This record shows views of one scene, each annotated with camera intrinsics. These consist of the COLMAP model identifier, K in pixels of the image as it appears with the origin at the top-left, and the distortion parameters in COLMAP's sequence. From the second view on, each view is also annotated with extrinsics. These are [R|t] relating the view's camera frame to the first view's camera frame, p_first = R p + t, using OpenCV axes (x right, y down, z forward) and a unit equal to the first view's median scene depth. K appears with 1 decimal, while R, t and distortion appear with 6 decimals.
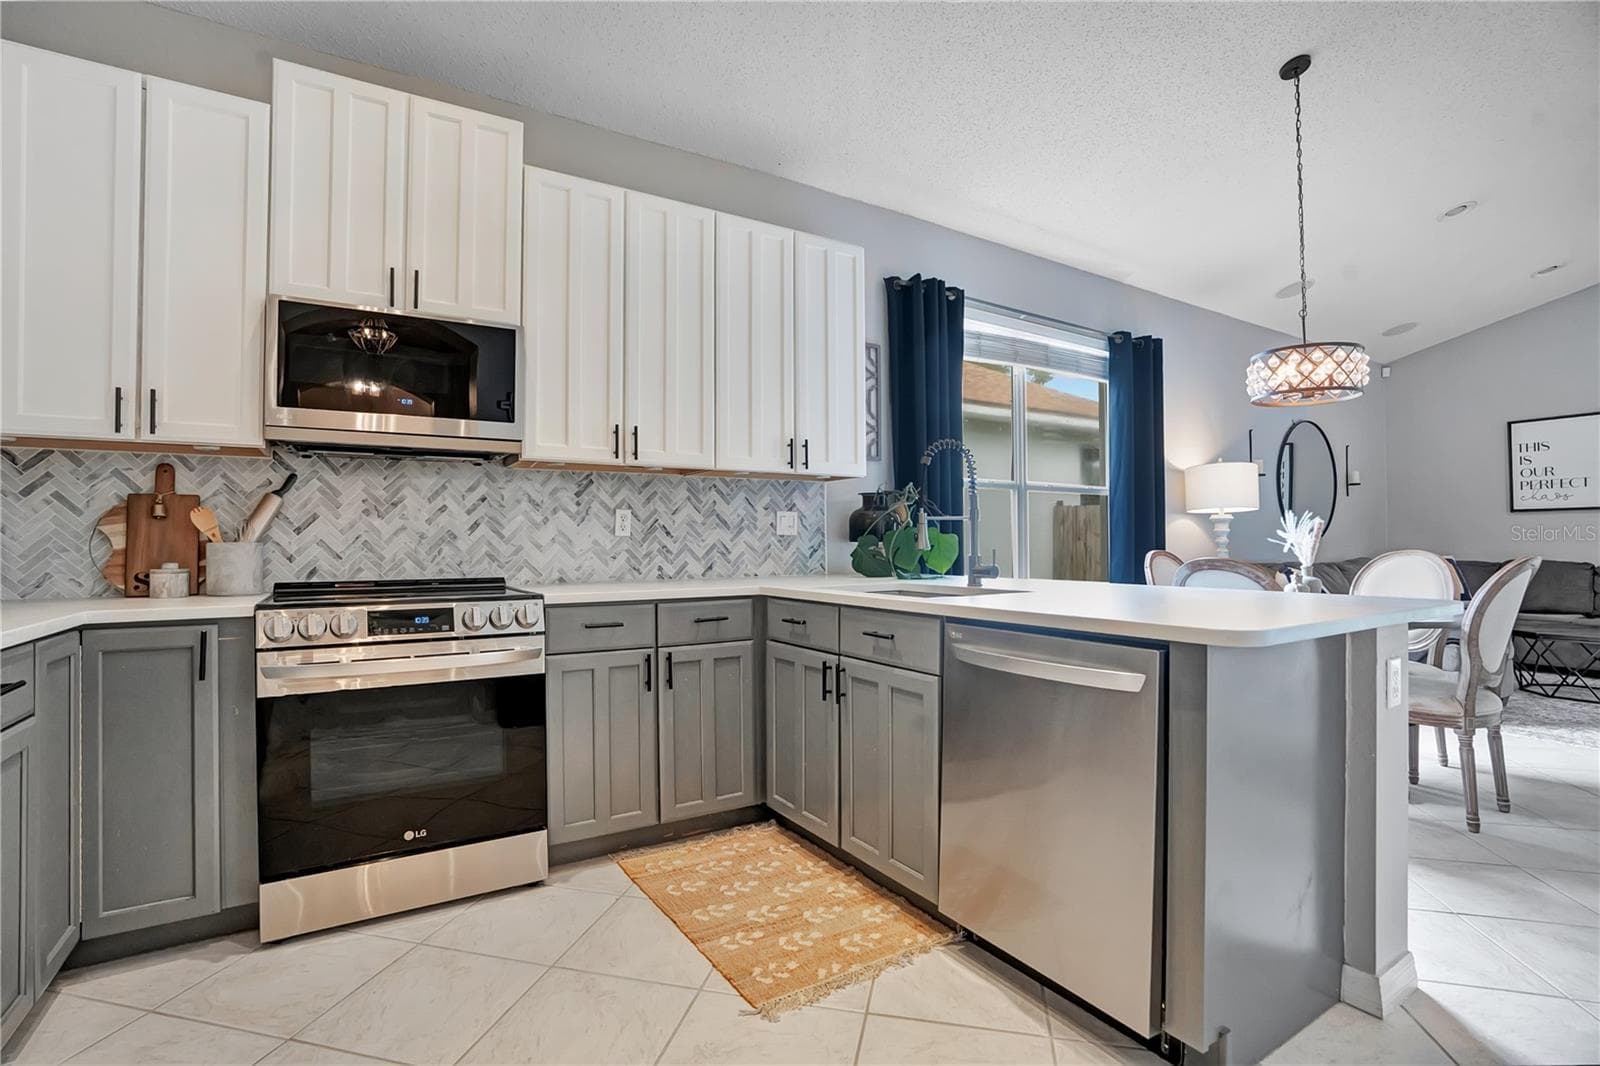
lens RADIAL K [[771.9, 0, 810.3], [0, 771.9, 529.7], [0, 0, 1]] dist [-0.000544, -0.000197]
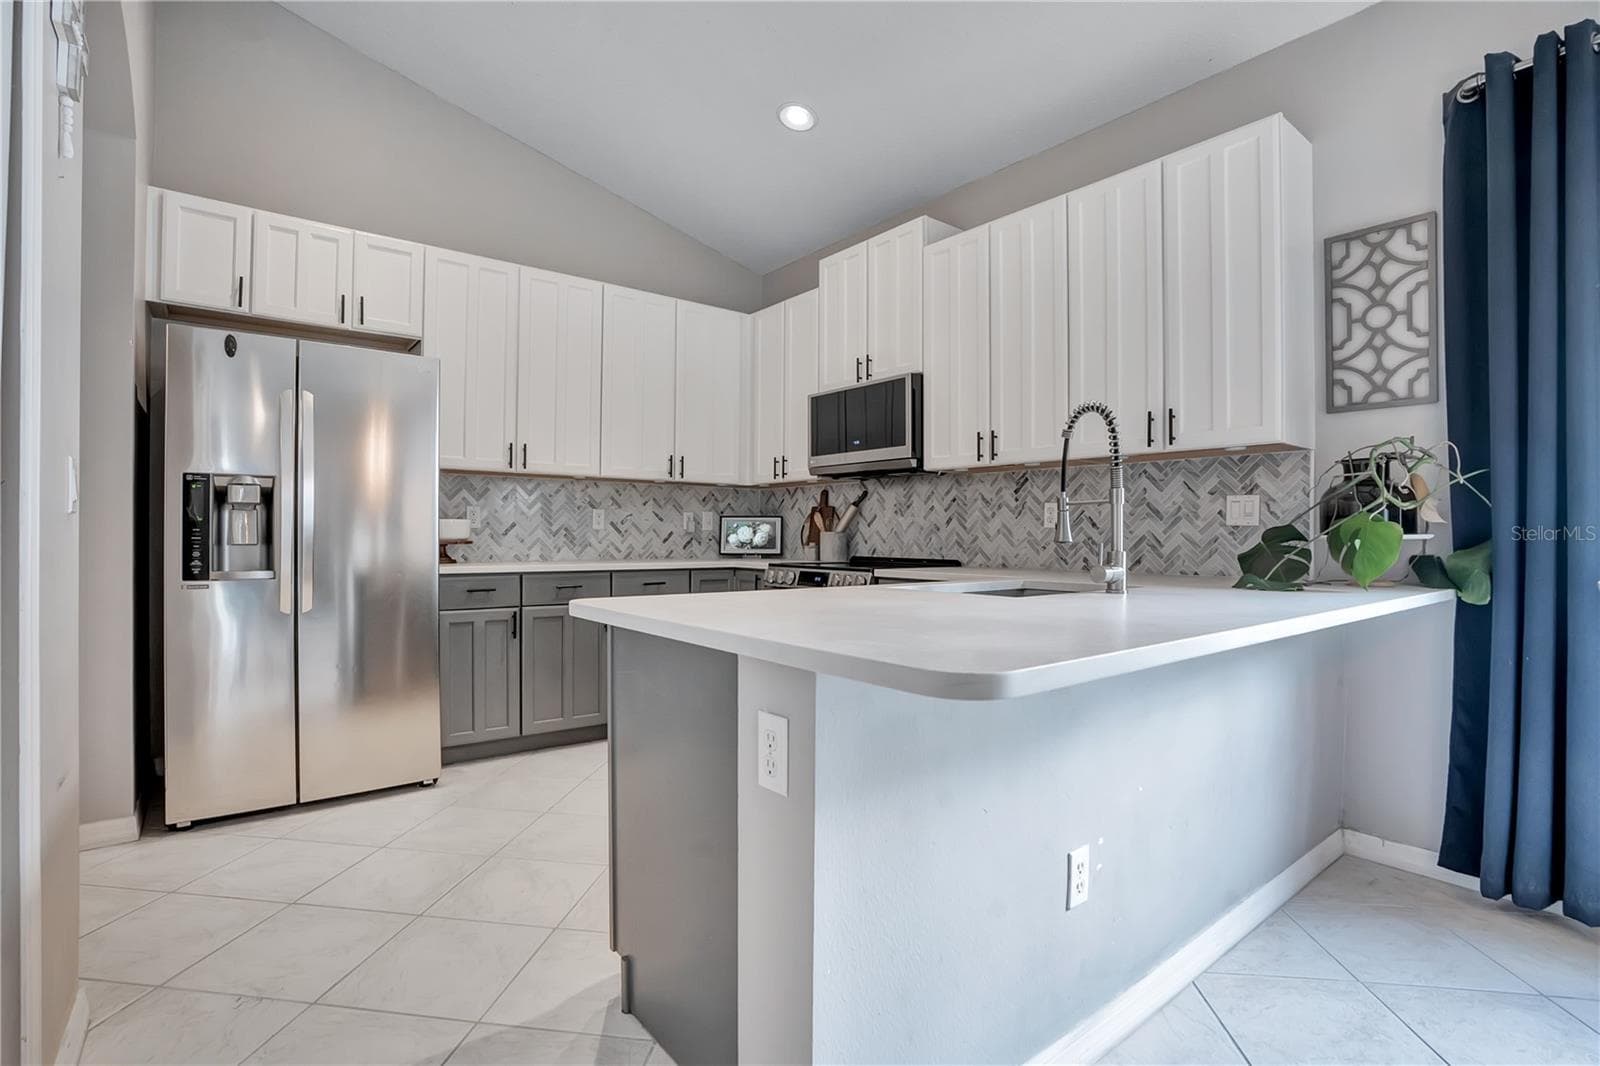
lens RADIAL K [[771.9, 0, 808.9], [0, 771.9, 534.1], [0, 0, 1]] dist [-0.000544, -0.000197]
pose [[0.143373, -0.001164, -0.989668, 0.797426], [0.001652, 0.999998, -0.000936, 0.018448], [0.989667, -0.001501, 0.143375, 0.538036]]
